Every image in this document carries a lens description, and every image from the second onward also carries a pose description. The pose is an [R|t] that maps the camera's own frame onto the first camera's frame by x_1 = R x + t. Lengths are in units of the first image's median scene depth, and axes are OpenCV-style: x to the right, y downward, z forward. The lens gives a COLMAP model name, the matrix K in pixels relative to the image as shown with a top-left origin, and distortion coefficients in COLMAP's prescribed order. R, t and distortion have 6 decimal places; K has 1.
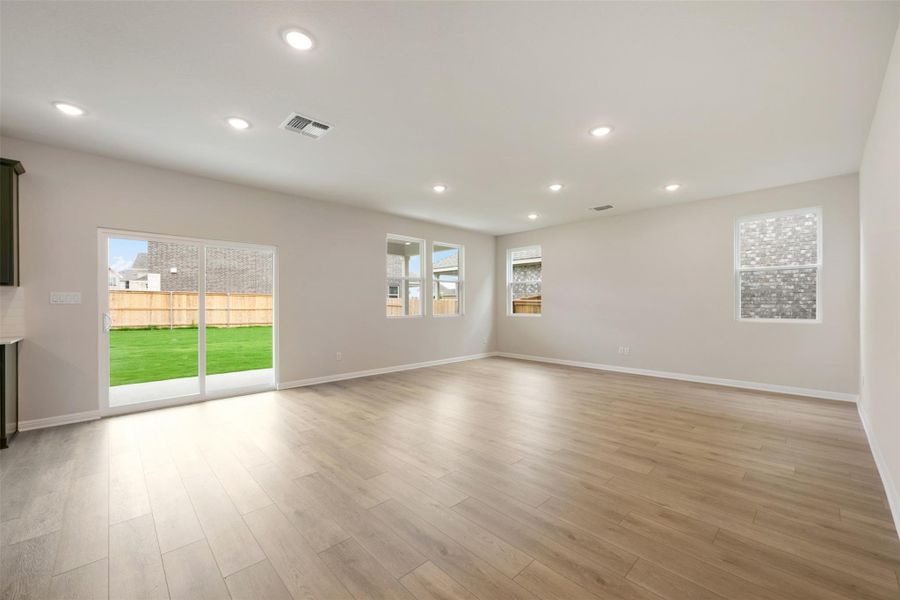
lens RADIAL K [[355.3, 0, 449.6], [0, 355.3, 306.6], [0, 0, 1]] dist [-0.002009, 0.001101]
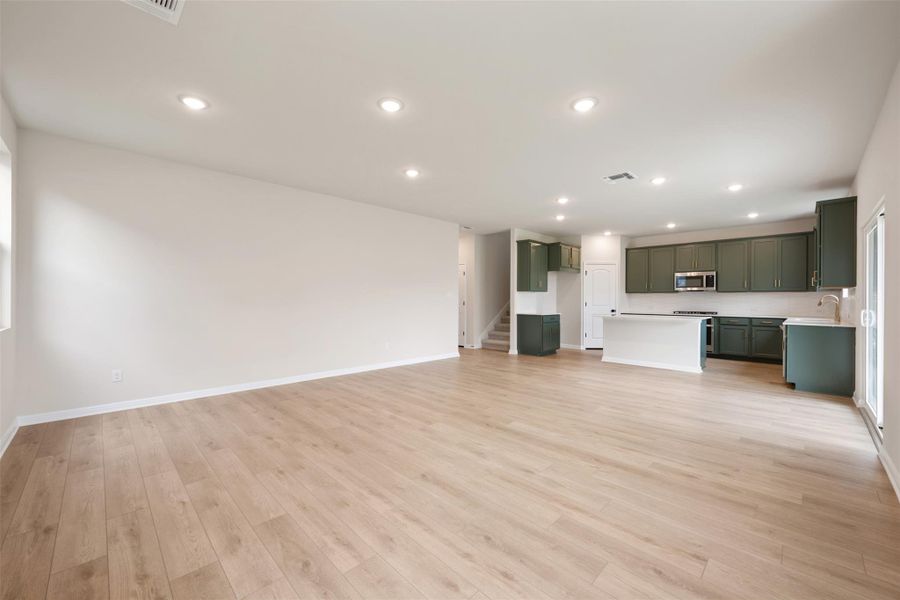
lens RADIAL K [[355.3, 0, 449.1], [0, 355.3, 300.7], [0, 0, 1]] dist [-0.002009, 0.001101]
pose [[-0.999822, -0.001344, -0.018843, 0.149248], [-0.001598, 0.999908, 0.013495, -0.010070], [0.018823, 0.013522, -0.999731, 1.141870]]
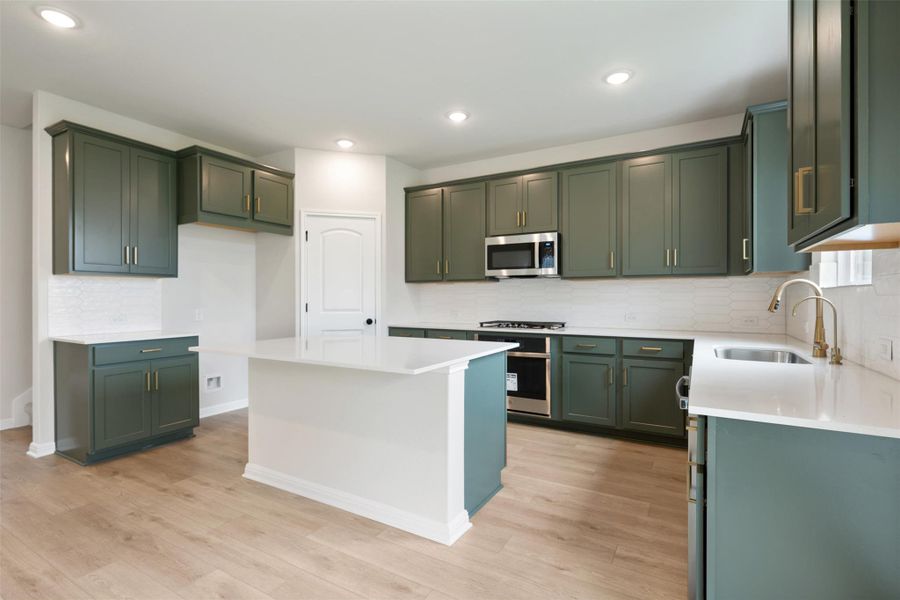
lens RADIAL K [[431.2, 0, 448.9], [0, 431.2, 297.6], [0, 0, 1]] dist [0.000263, 0.000614]
pose [[-0.960309, 0.004108, -0.278909, -0.396283], [0.001309, 0.999947, 0.010220, -0.003508], [0.278936, 0.009449, -0.960263, 0.579195]]
